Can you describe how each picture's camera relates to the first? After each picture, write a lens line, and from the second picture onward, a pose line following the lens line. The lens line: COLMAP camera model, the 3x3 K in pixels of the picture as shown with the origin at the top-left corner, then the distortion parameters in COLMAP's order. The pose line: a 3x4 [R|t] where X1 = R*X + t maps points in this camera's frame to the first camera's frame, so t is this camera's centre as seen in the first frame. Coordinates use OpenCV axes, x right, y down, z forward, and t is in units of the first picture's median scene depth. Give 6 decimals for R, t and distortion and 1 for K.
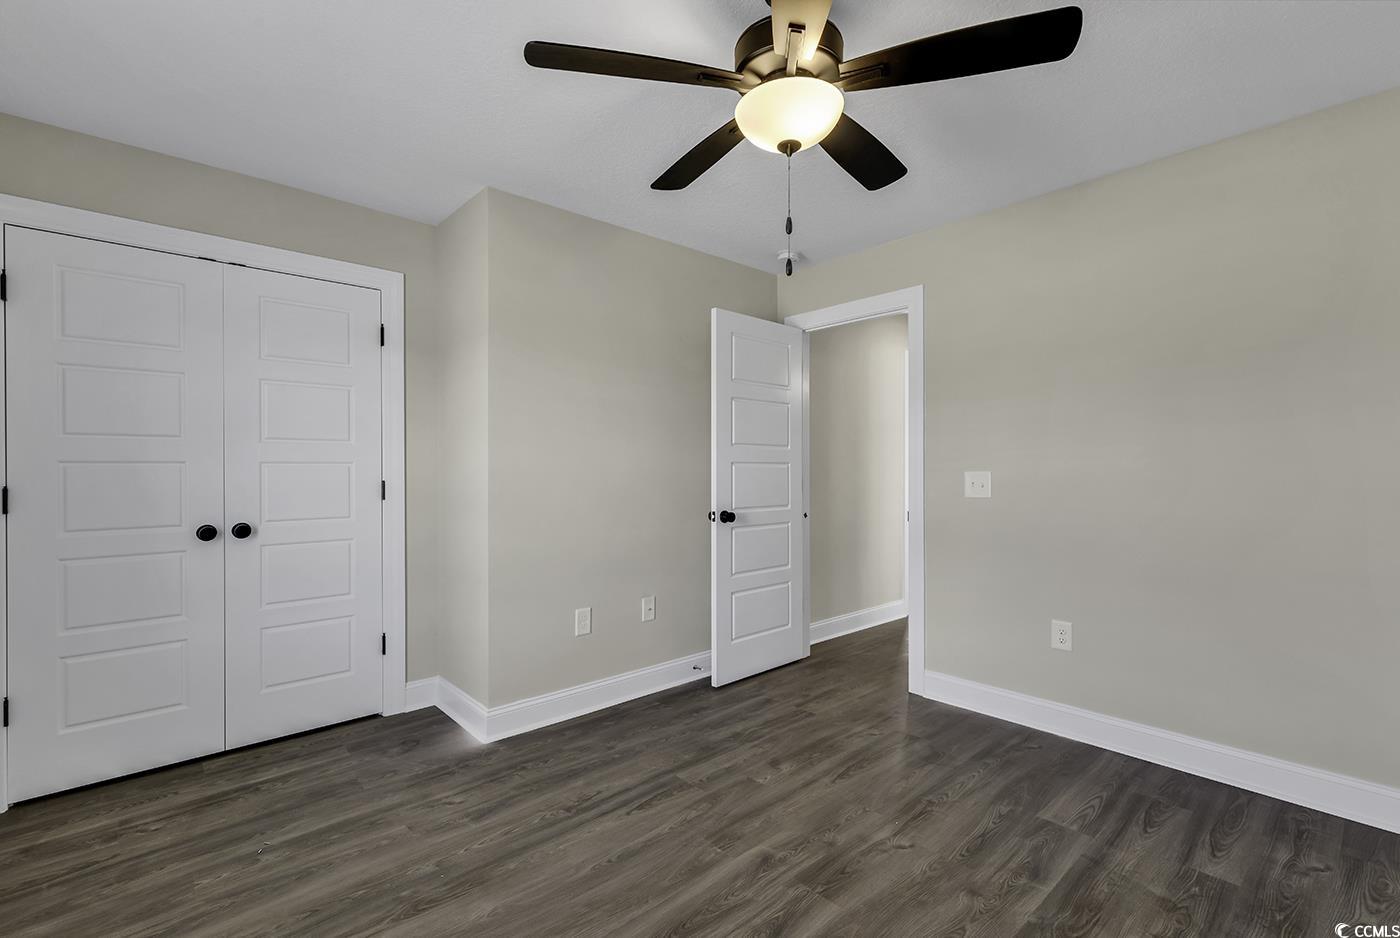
lens RADIAL K [[632.4, 0, 705.2], [0, 632.4, 470.2], [0, 0, 1]] dist [0.011959, -0.000713]
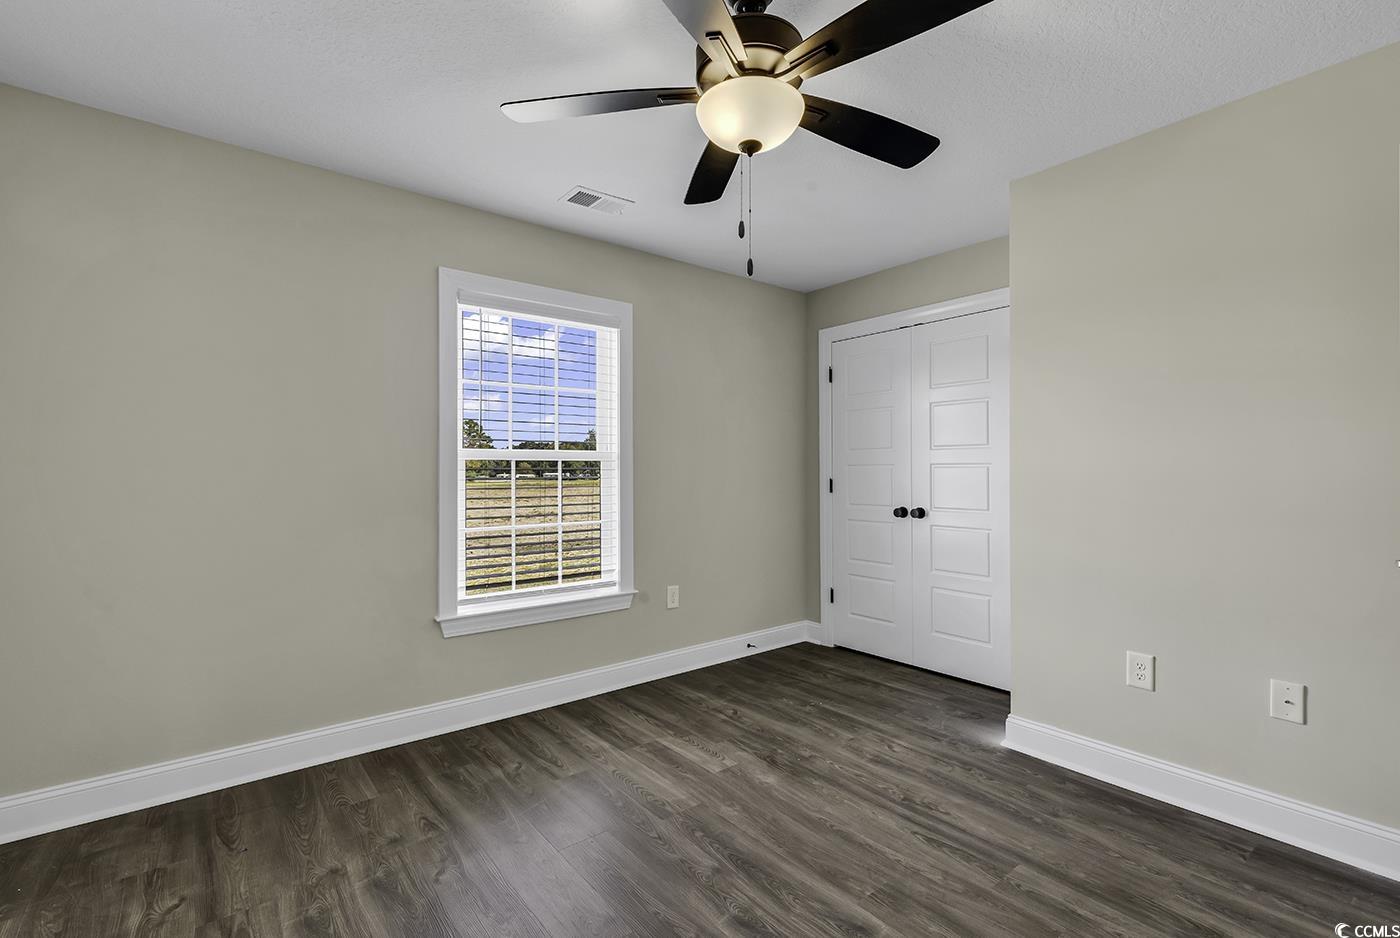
lens RADIAL K [[632.4, 0, 705.2], [0, 632.4, 470.2], [0, 0, 1]] dist [0.011959, -0.000713]
pose [[-0.055500, 0.002955, -0.998454, 0.791068], [0.000294, 0.999996, 0.002943, -0.004716], [0.998459, -0.000130, -0.055500, 0.692353]]
